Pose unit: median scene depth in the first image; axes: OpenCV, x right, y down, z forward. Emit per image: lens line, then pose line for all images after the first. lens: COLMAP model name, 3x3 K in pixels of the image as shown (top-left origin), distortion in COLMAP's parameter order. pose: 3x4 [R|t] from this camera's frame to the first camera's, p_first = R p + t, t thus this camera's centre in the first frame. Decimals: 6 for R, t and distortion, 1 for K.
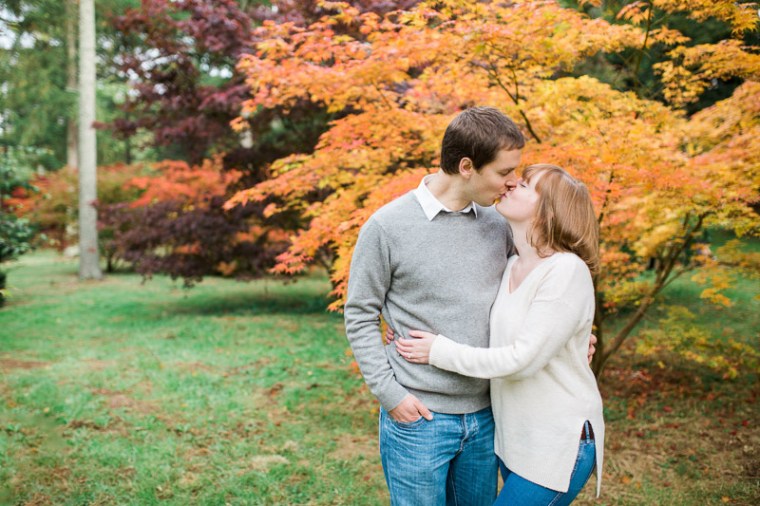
lens RADIAL K [[710.0, 0, 380.0], [0, 710.0, 253.0], [0, 0, 1]] dist [-0.004812, 0.020084]
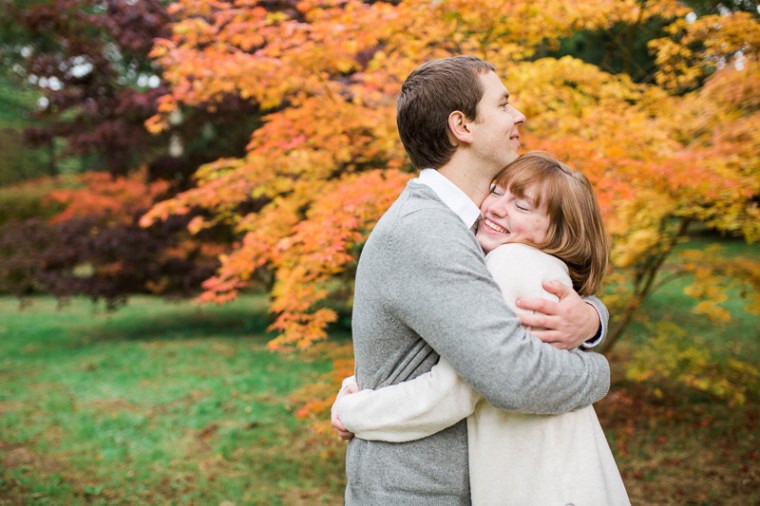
lens RADIAL K [[710.0, 0, 380.0], [0, 710.0, 253.0], [0, 0, 1]] dist [-0.004812, 0.020084]
pose [[0.995922, -0.027771, 0.085834, -0.009165], [0.028786, 0.999529, -0.010604, -0.011185], [-0.085499, 0.013032, 0.996253, 0.139448]]
